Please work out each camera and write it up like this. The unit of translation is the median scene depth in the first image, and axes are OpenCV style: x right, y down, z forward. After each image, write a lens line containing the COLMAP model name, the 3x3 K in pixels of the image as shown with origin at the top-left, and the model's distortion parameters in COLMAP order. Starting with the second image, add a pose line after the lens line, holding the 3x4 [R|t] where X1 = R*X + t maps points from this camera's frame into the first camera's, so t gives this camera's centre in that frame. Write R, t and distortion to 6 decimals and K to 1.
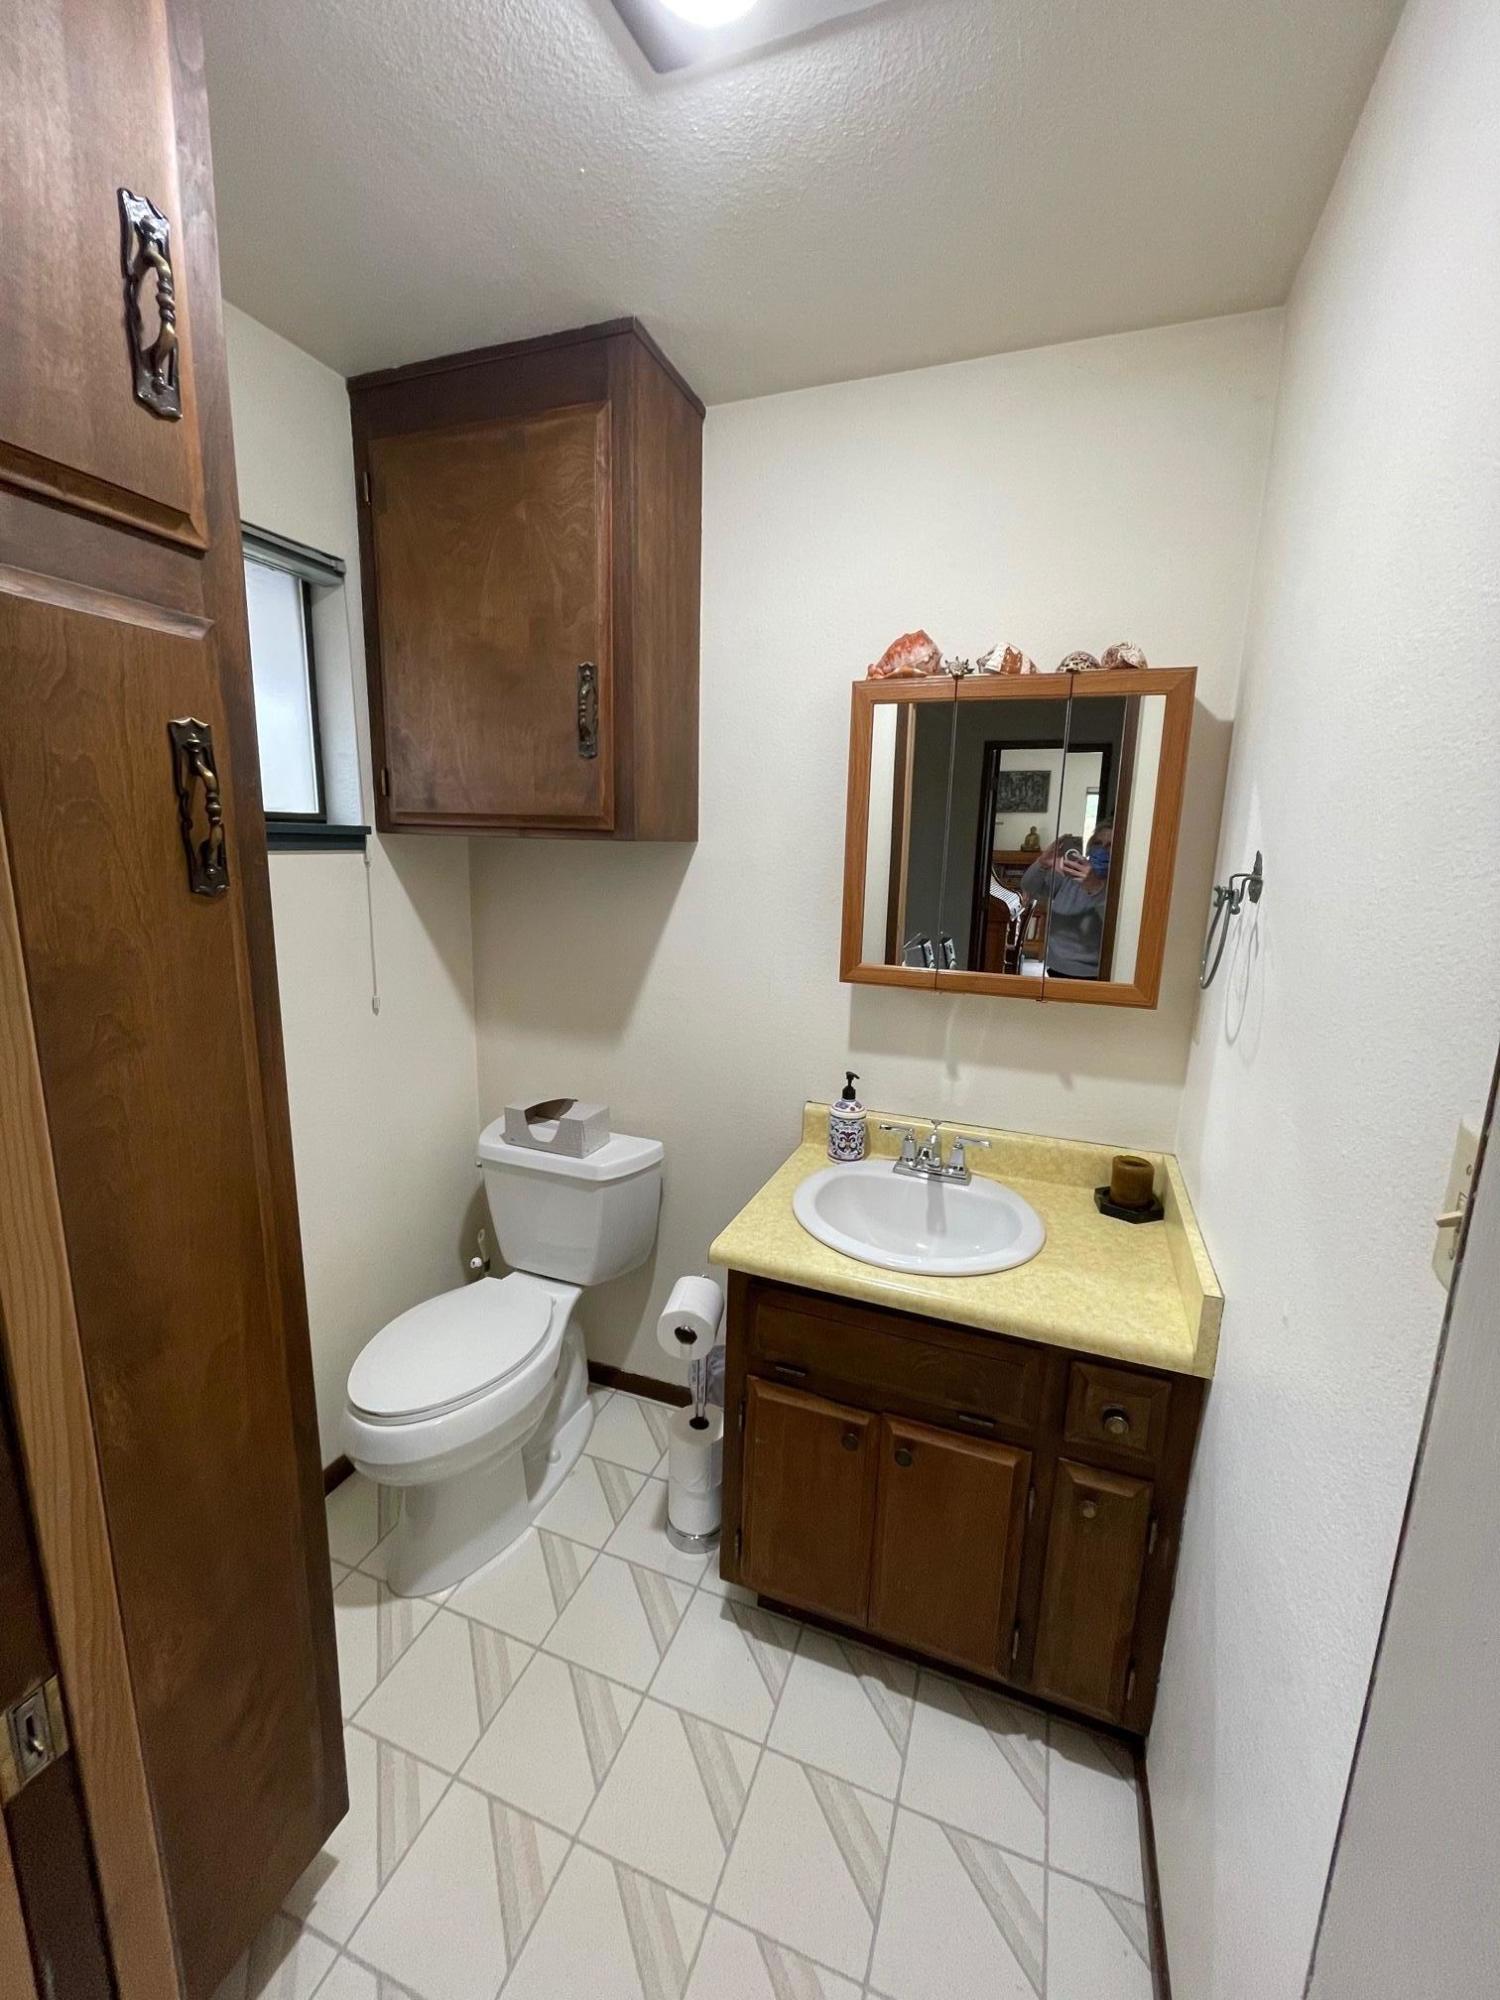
lens RADIAL K [[808.1, 0, 757.9], [0, 808.1, 999.2], [0, 0, 1]] dist [-0.008517, -0.000533]
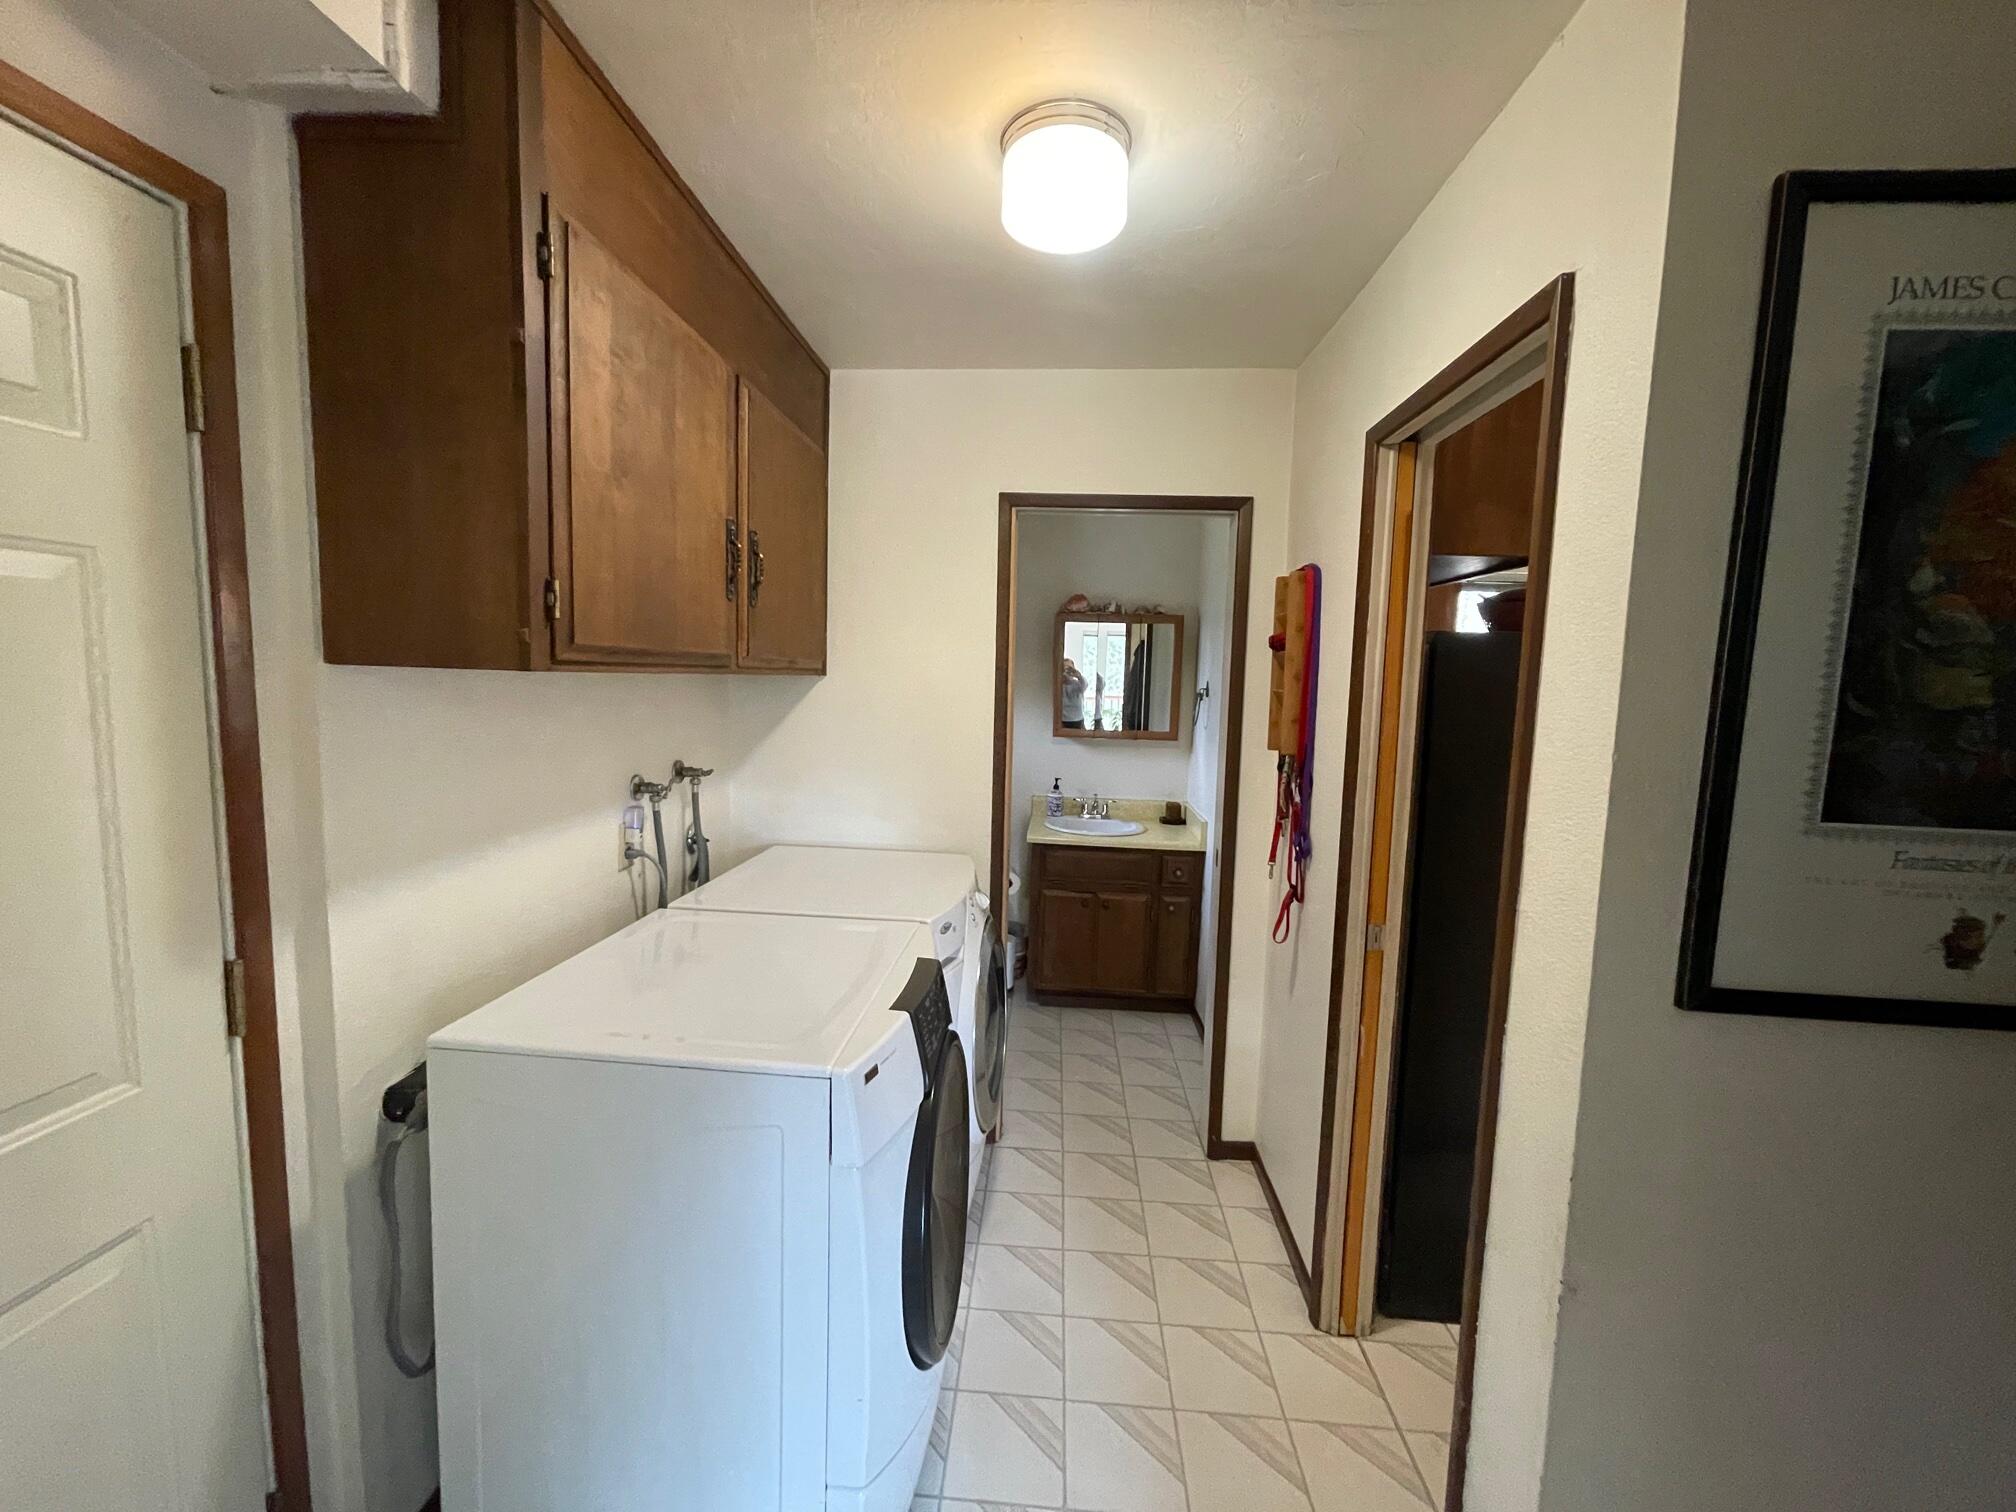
lens RADIAL K [[814.5, 0, 1002.2], [0, 814.5, 757.9], [0, 0, 1]] dist [-0.008517, -0.000533]
pose [[0.960852, -0.027859, 0.275657, -0.843175], [0.051681, 0.995491, -0.079536, 0.267904], [-0.272198, 0.090668, 0.957960, -1.471367]]
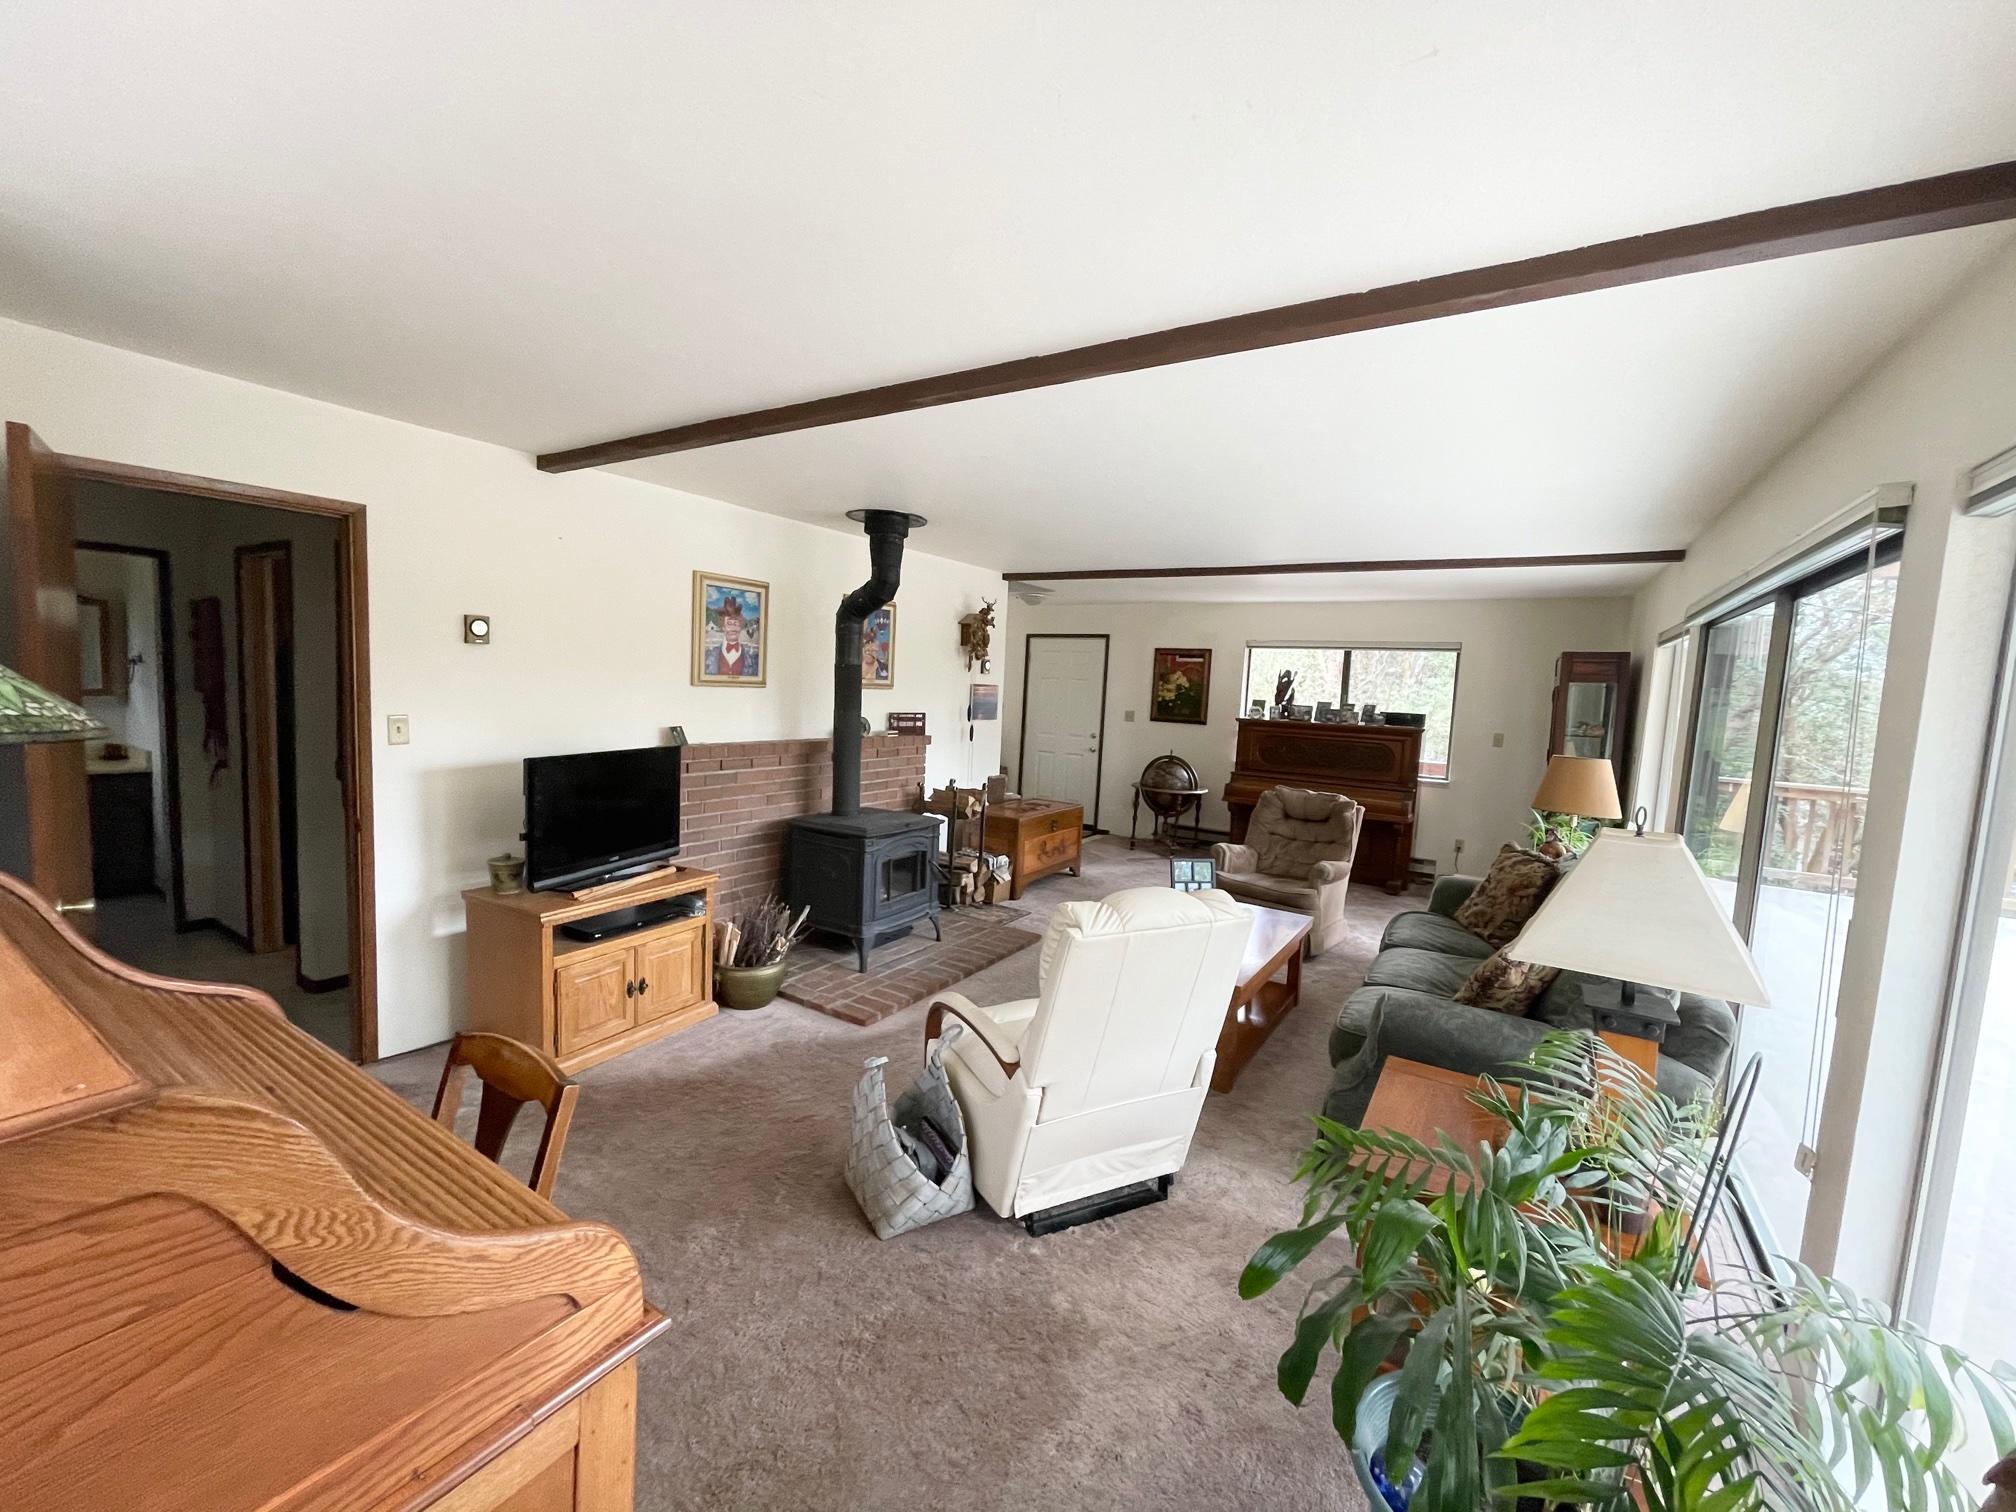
lens RADIAL K [[814.5, 0, 1005.6], [0, 814.5, 760.6], [0, 0, 1]] dist [-0.008517, -0.000533]
pose [[0.205908, -0.105148, 0.972906, -2.336544], [0.145758, 0.986415, 0.075760, 0.647256], [-0.967655, 0.126209, 0.218437, -3.794602]]
